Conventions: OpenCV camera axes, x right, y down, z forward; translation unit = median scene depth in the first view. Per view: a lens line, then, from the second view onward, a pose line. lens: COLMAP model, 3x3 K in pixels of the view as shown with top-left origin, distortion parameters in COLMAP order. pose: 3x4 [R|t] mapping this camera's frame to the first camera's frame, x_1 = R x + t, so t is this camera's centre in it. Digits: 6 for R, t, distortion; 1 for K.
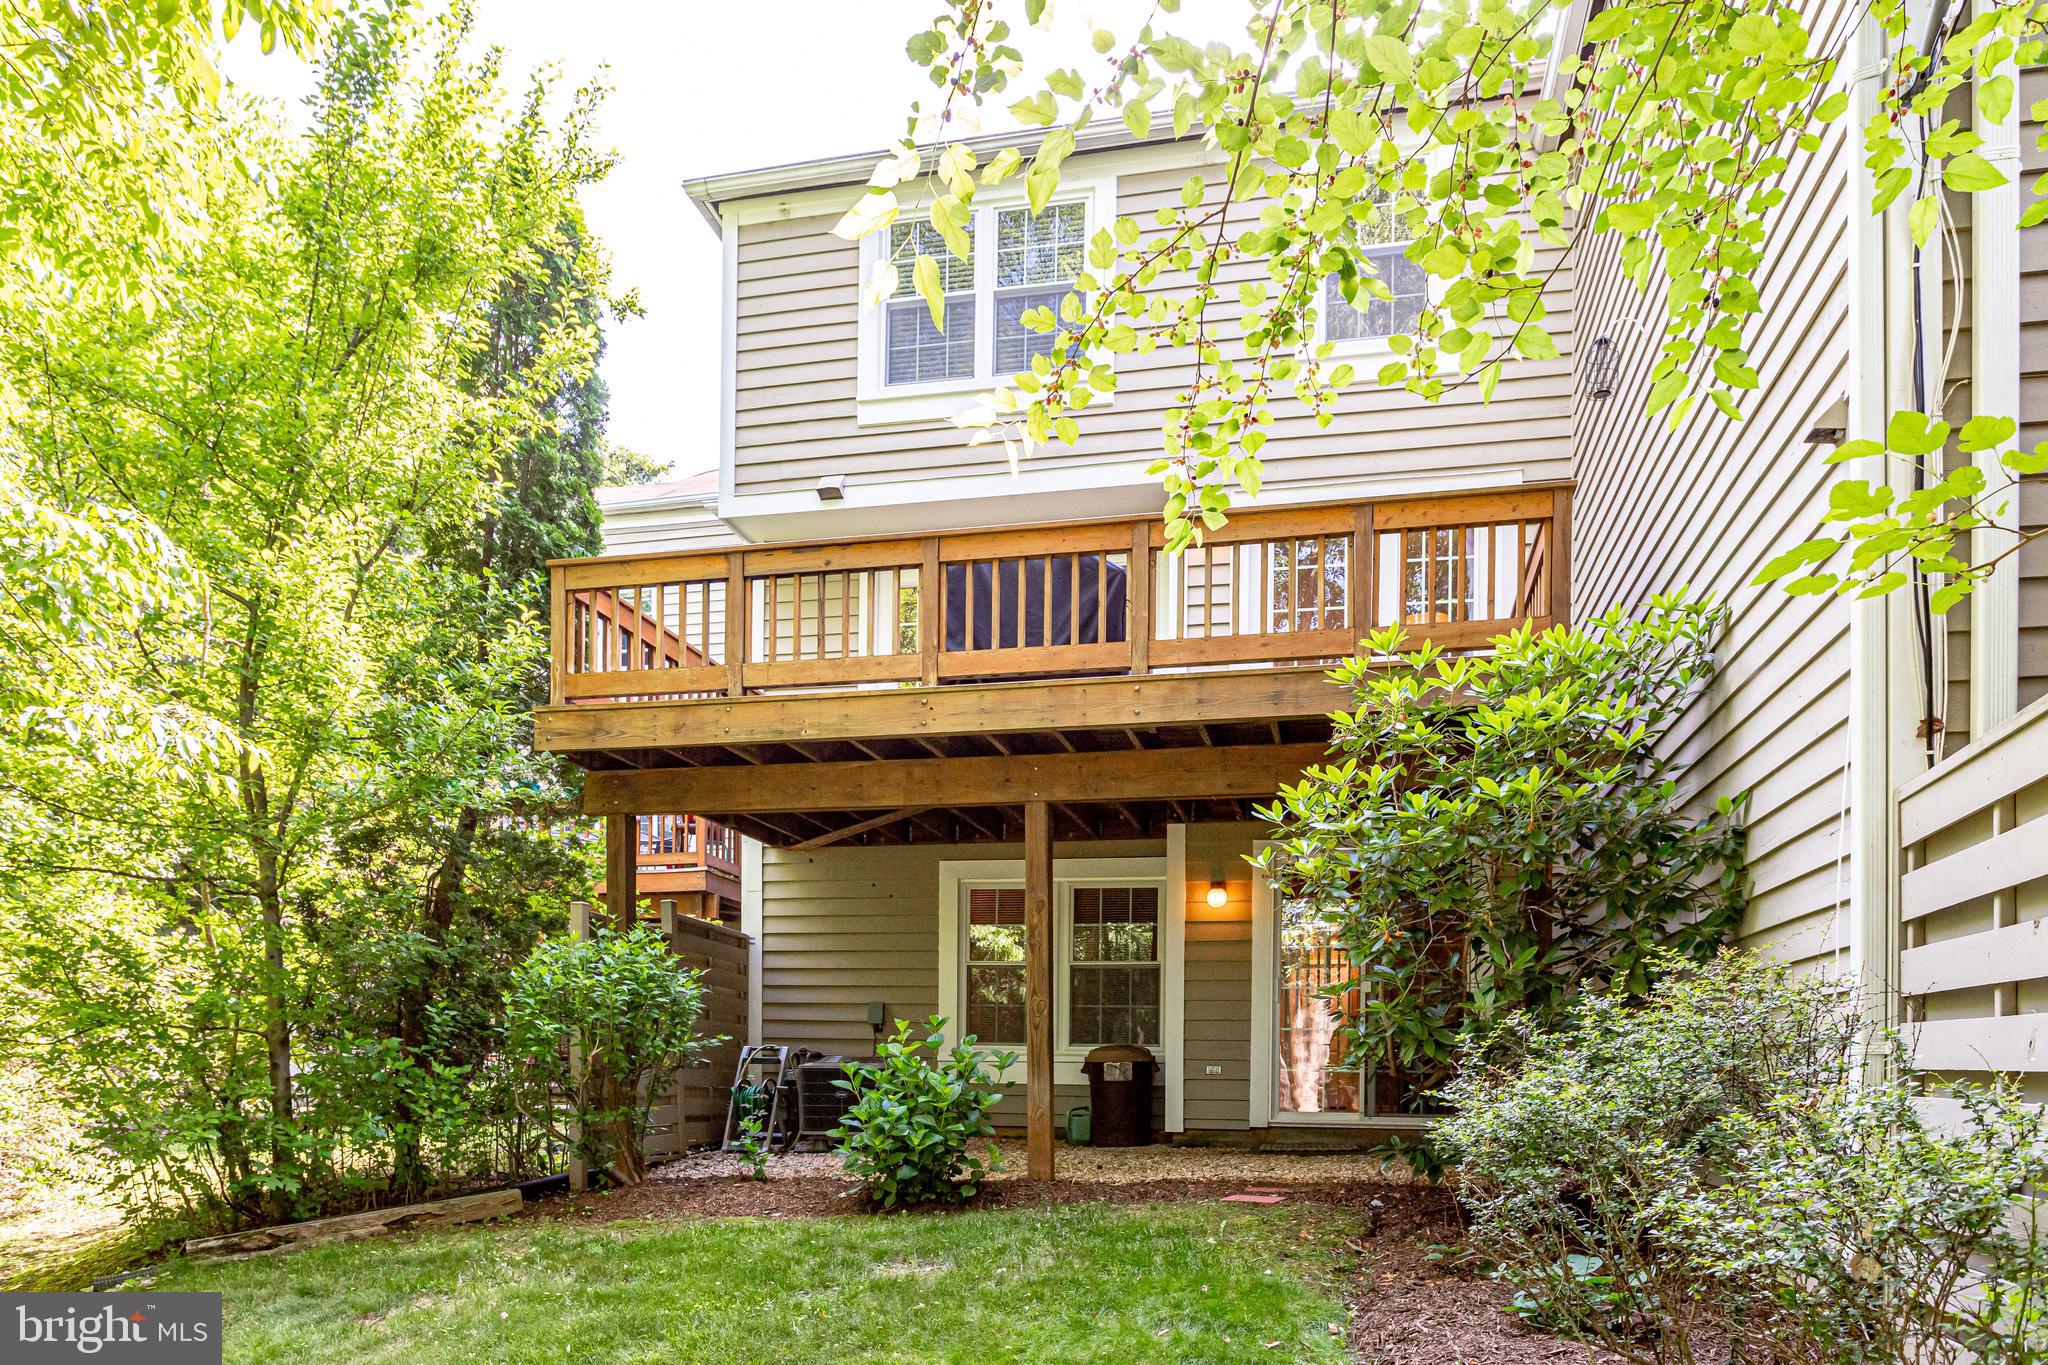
lens RADIAL K [[1394.2, 0, 1010.9], [0, 1394.2, 692.0], [0, 0, 1]] dist [-0.004170, -0.001435]
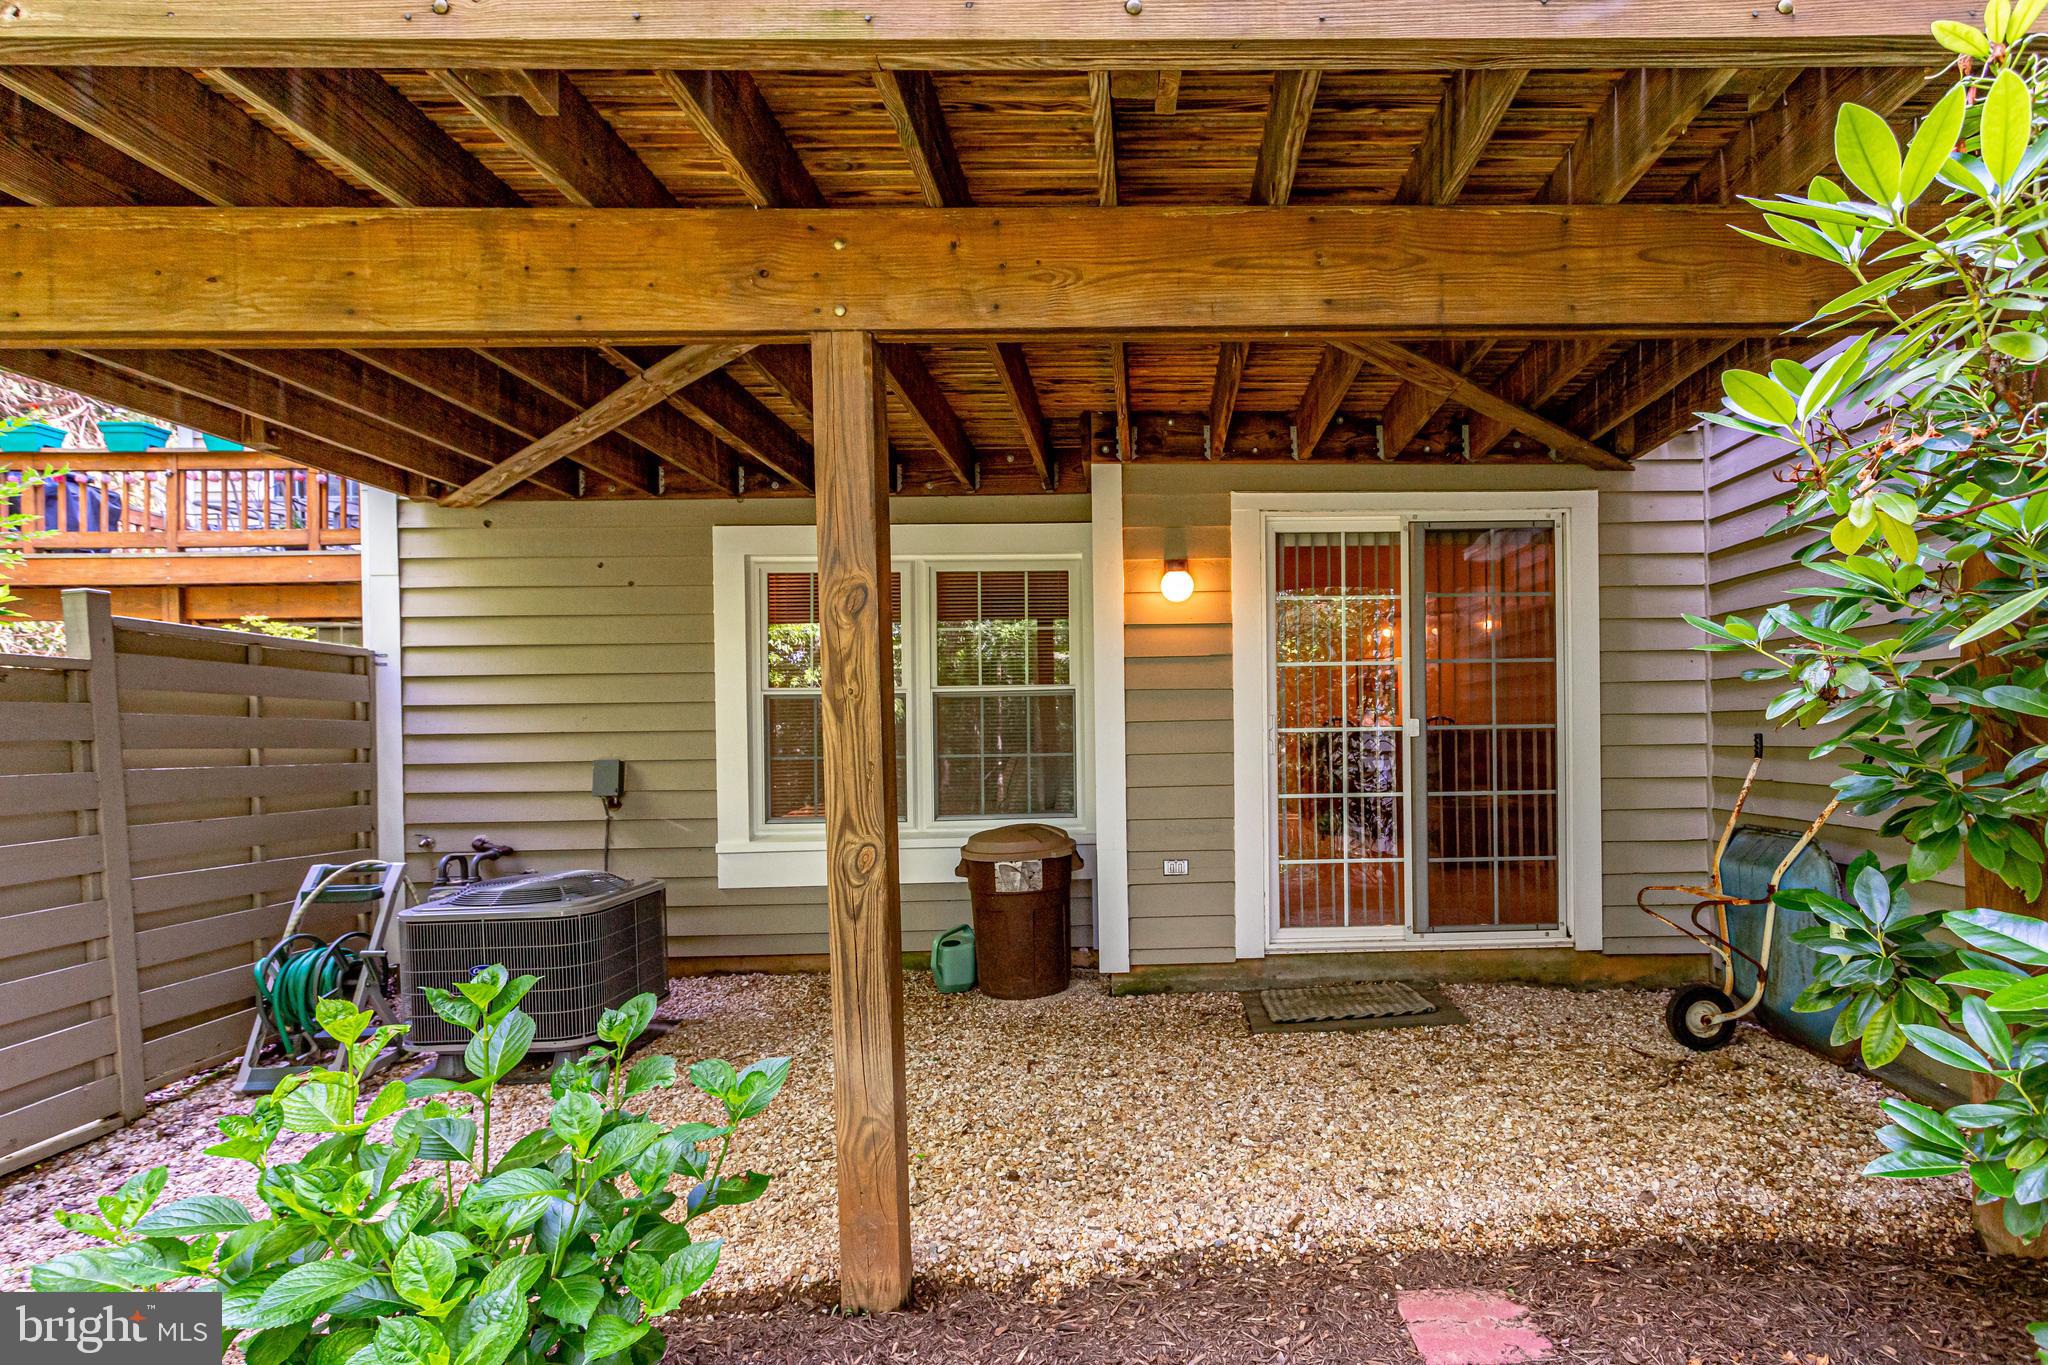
lens RADIAL K [[1053.2, 0, 1087.0], [0, 1053.2, 718.6], [0, 0, 1]] dist [0.002019, 0.001386]
pose [[0.975616, -0.030959, 0.217291, 0.022506], [-0.030708, 0.961012, 0.274796, 0.208550], [-0.217327, -0.274768, 0.936628, 1.510968]]
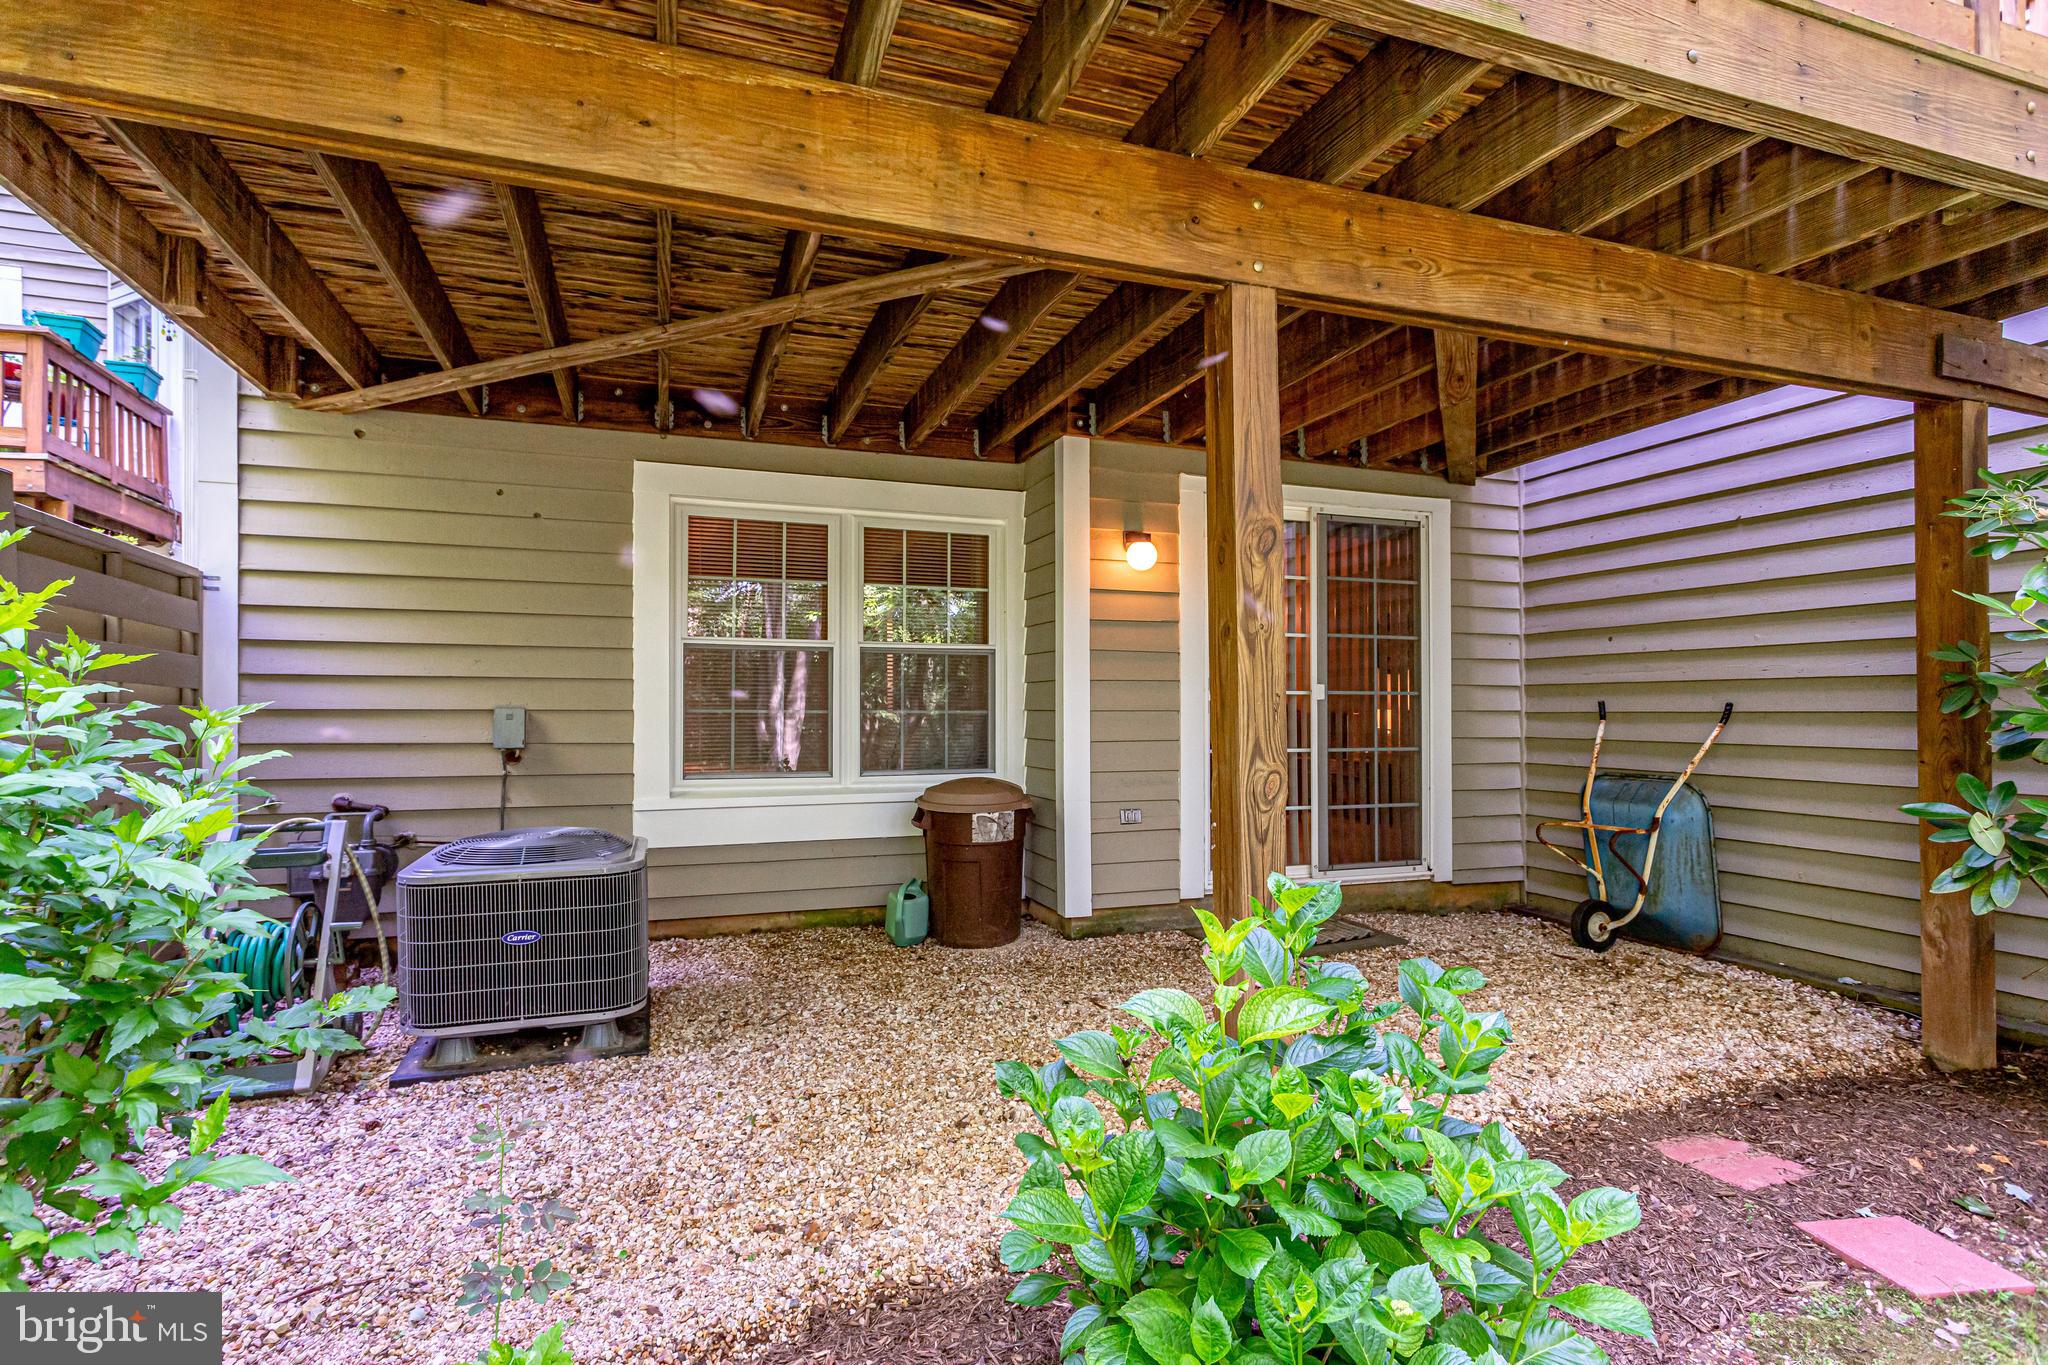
lens RADIAL K [[1011.7, 0, 1015.2], [0, 1011.7, 679.4], [0, 0, 1]] dist [0.003217, 0.001616]
pose [[0.862991, -0.001478, 0.505217, -0.361608], [-0.135324, 0.962780, 0.233972, 0.263785], [-0.486758, -0.270283, 0.830670, 1.646936]]
